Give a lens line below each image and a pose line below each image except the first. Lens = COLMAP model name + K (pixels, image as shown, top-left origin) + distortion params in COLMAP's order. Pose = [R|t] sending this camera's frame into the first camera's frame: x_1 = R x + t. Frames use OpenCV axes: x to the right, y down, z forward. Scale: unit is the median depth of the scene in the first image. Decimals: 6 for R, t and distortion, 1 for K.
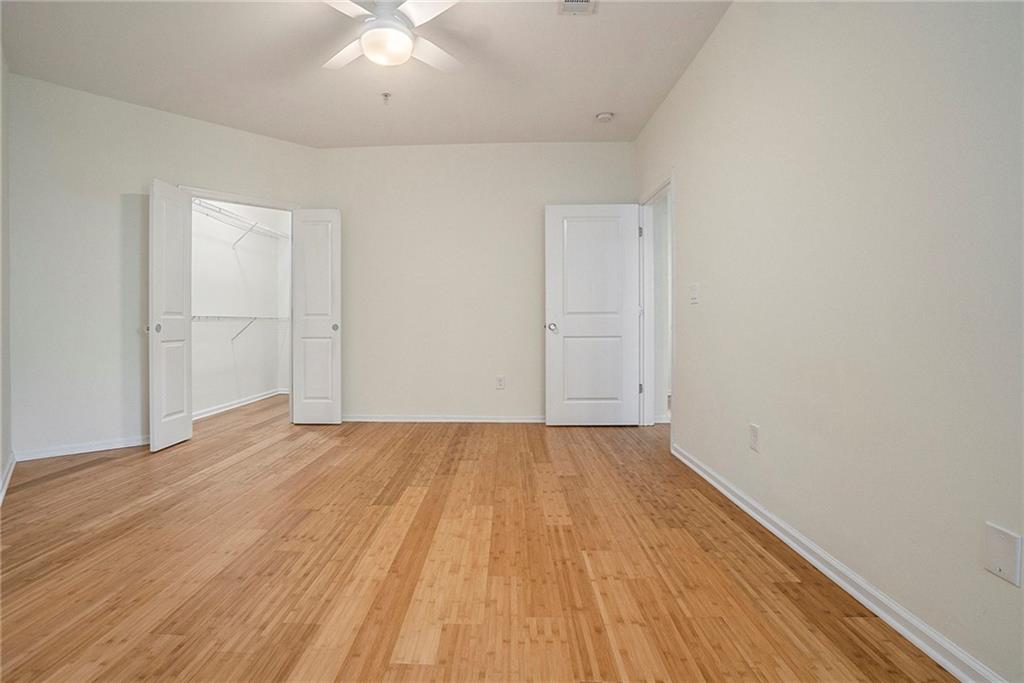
lens RADIAL K [[462.1, 0, 494.8], [0, 462.1, 340.6], [0, 0, 1]] dist [-0.067411, 0.025566]
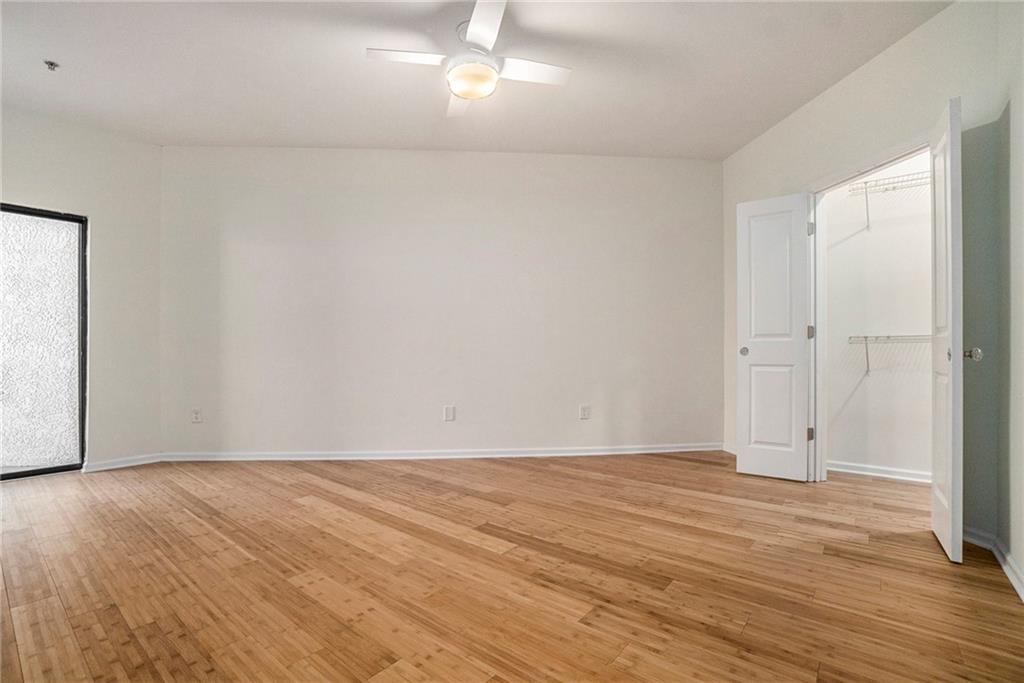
lens RADIAL K [[462.1, 0, 494.8], [0, 462.1, 340.6], [0, 0, 1]] dist [-0.067411, 0.025566]
pose [[-0.603414, -0.011573, -0.797344, 0.620878], [-0.026747, 0.999626, 0.005733, -0.067023], [0.796979, 0.024786, -0.603498, 1.828111]]
